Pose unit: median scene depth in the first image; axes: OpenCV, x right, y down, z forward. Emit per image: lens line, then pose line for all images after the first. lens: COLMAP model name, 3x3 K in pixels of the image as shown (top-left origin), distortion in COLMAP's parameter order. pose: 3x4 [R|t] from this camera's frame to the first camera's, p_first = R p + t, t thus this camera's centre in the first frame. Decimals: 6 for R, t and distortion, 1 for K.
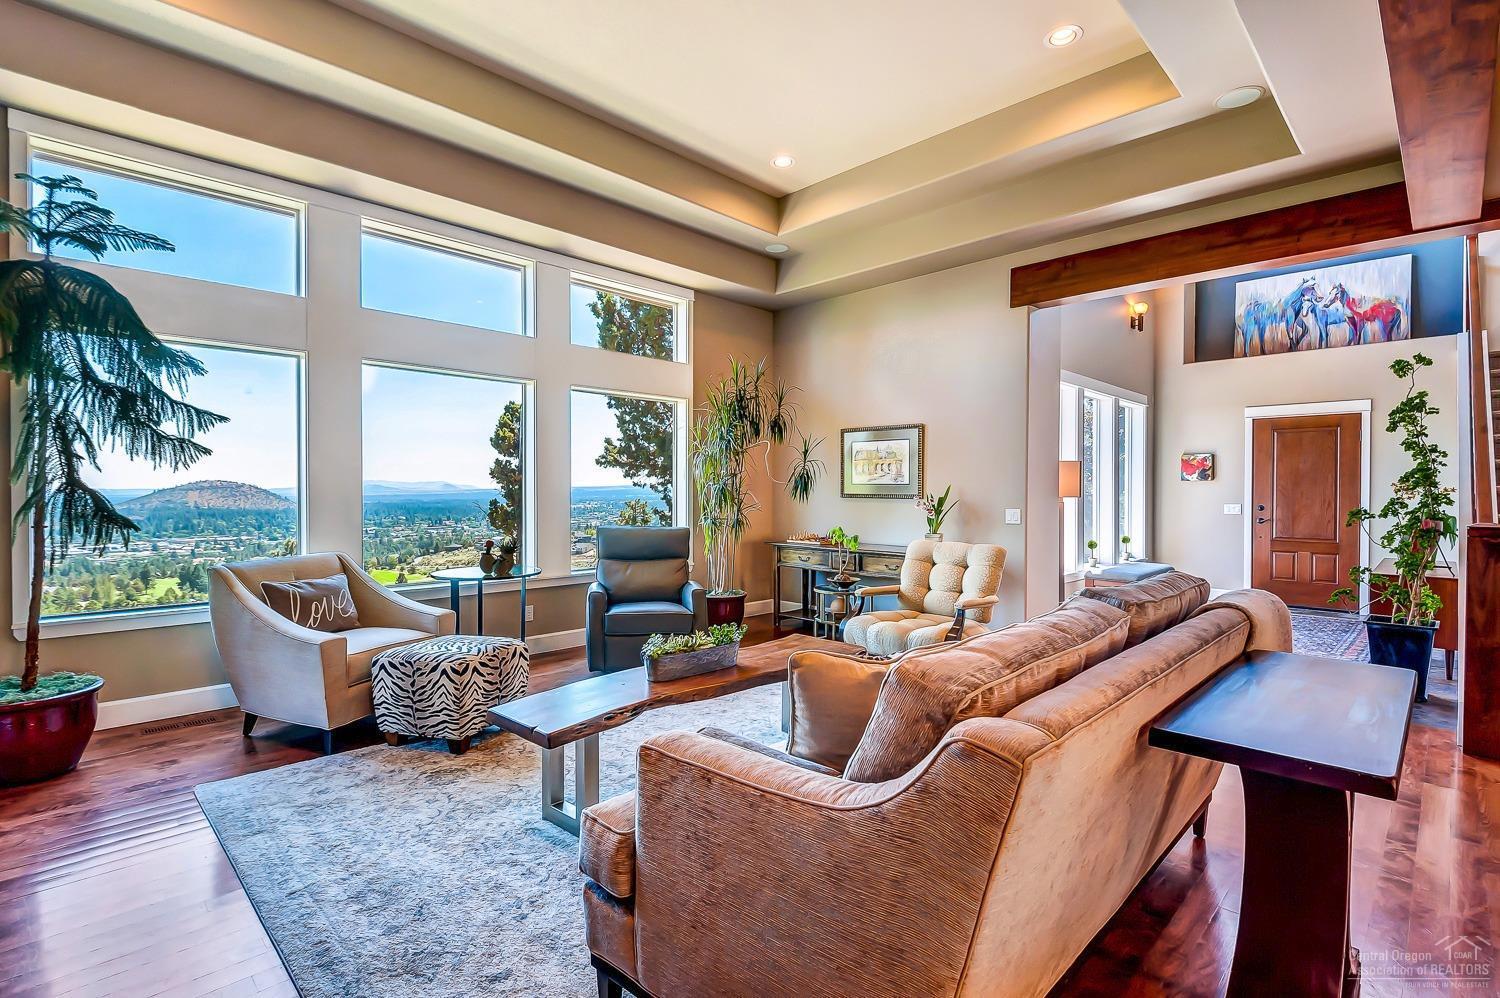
lens RADIAL K [[707.0, 0, 750.0], [0, 707.0, 499.0], [0, 0, 1]] dist [0.000691, -0.000794]
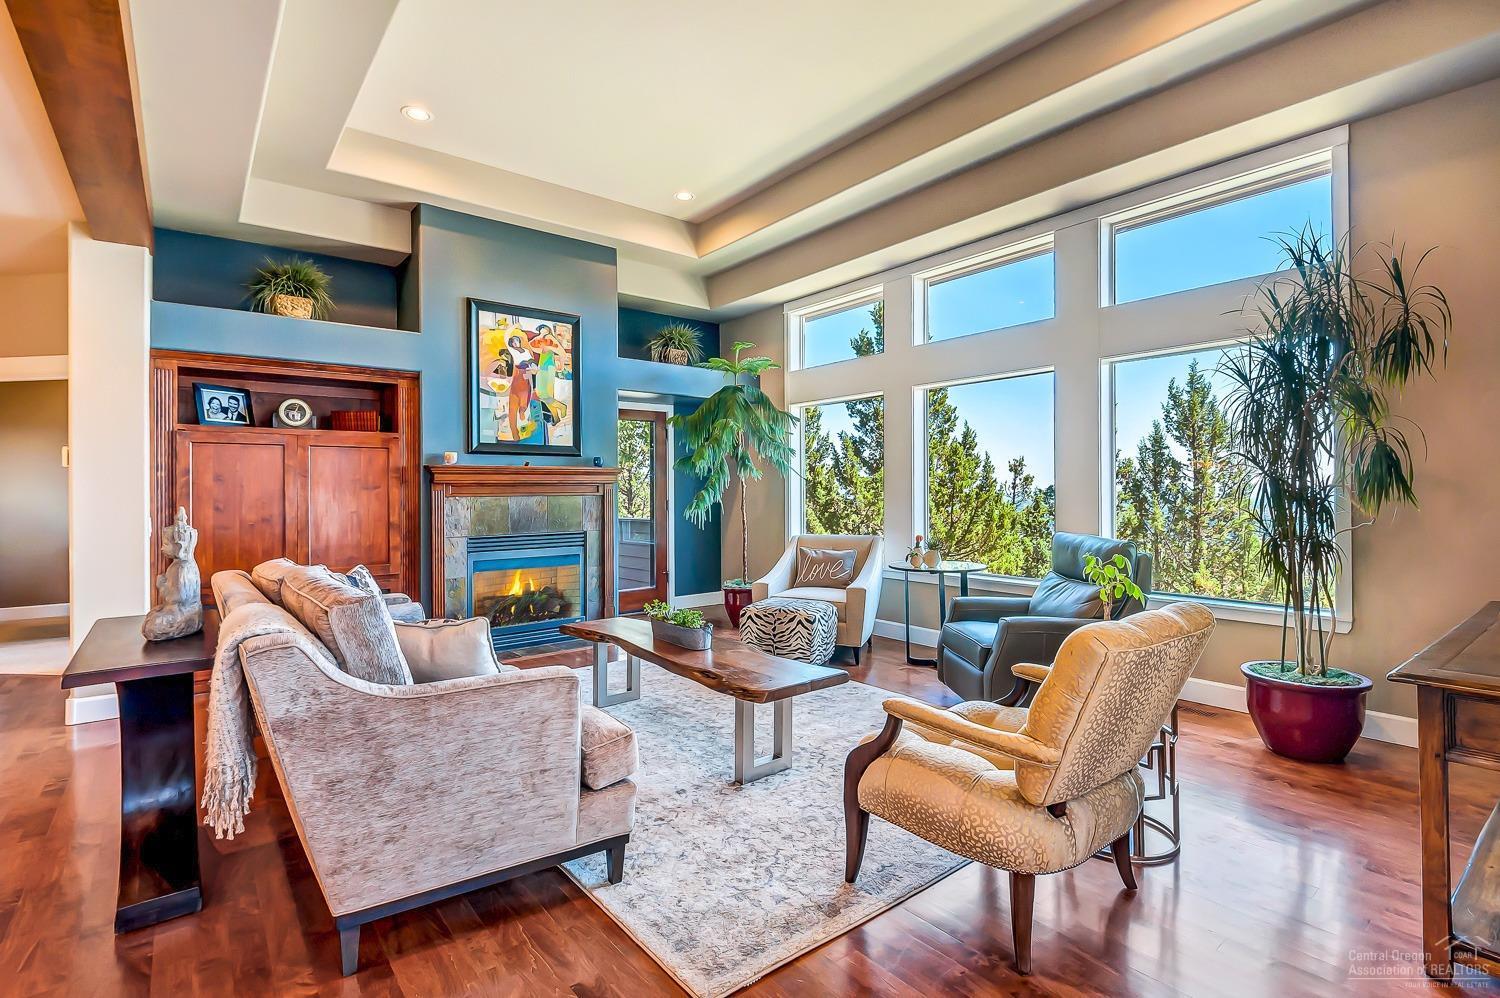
lens RADIAL K [[707.0, 0, 750.0], [0, 707.0, 499.0], [0, 0, 1]] dist [0.000691, -0.000794]
pose [[-0.116328, 0.006267, -0.993191, 0.936306], [-0.002895, 0.999974, 0.006649, -0.012878], [0.993207, 0.003649, -0.116307, 1.085969]]
